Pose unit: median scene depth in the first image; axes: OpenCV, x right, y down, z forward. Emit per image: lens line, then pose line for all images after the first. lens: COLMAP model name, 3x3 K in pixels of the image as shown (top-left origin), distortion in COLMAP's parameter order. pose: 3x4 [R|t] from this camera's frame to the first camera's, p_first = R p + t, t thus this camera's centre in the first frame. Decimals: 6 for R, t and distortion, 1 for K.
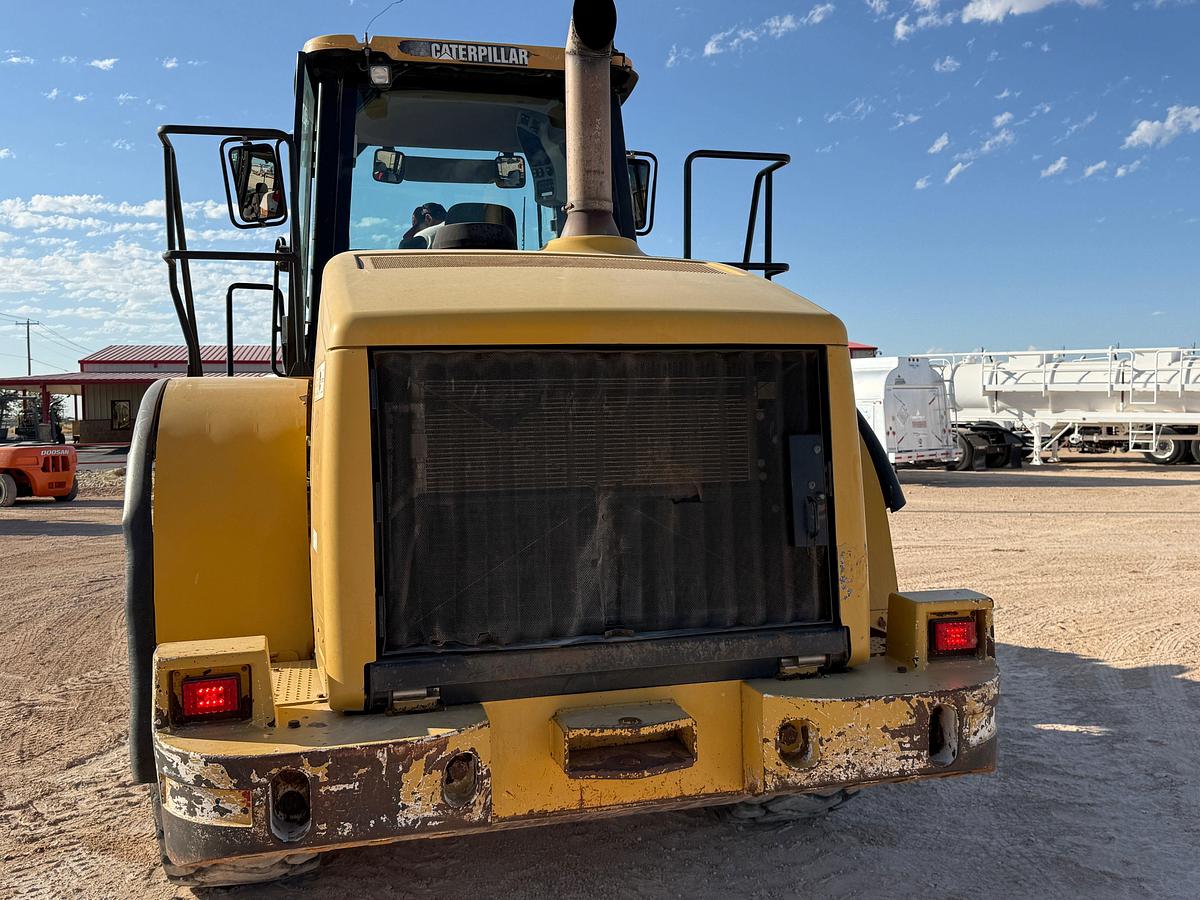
lens RADIAL K [[1052.6, 0, 598.9], [0, 1052.6, 450.2], [0, 0, 1]] dist [0.034524, -0.057149]
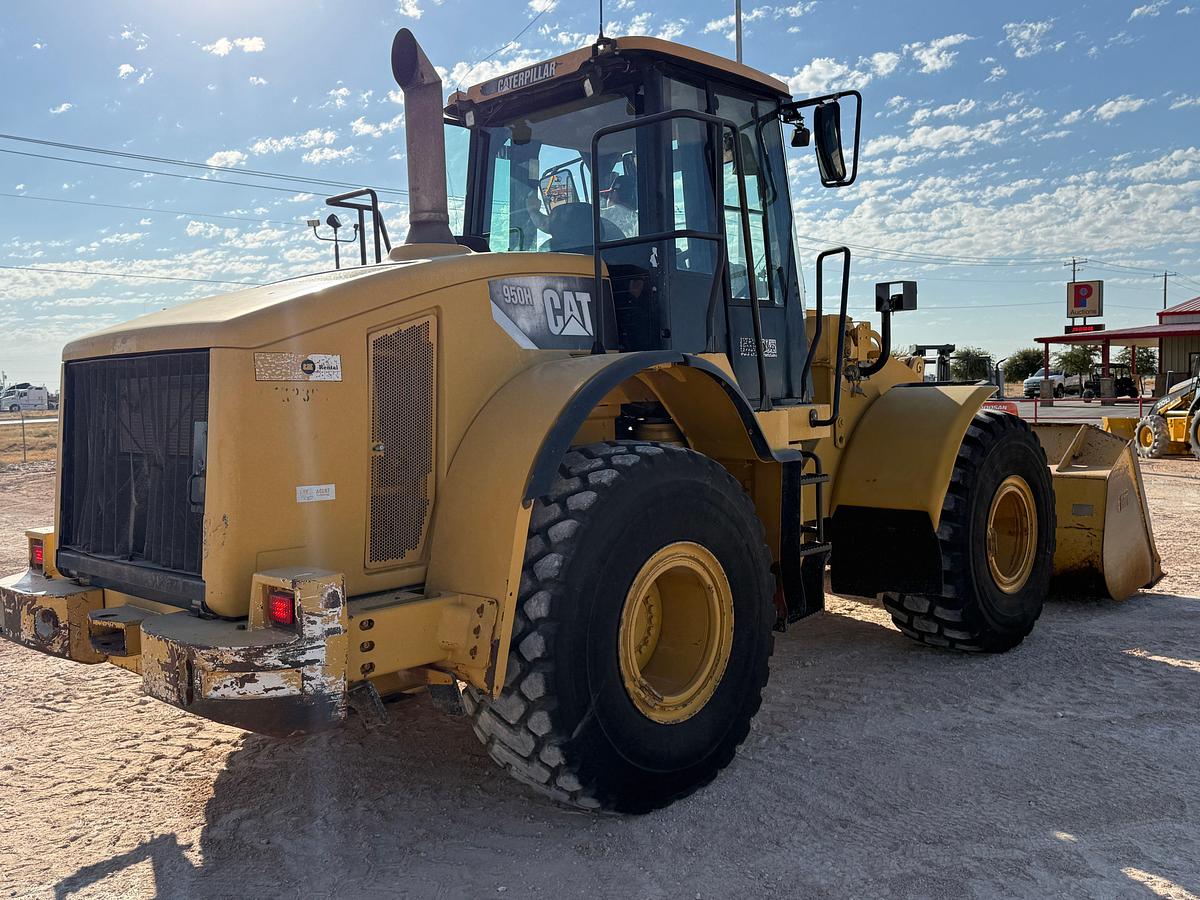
lens RADIAL K [[1052.6, 0, 602.7], [0, 1052.6, 451.3], [0, 0, 1]] dist [0.034524, -0.057149]
pose [[0.538580, 0.052914, -0.840911, 0.914280], [-0.013574, 0.998442, 0.054132, -0.033680], [0.842465, -0.017740, 0.538459, 0.444967]]
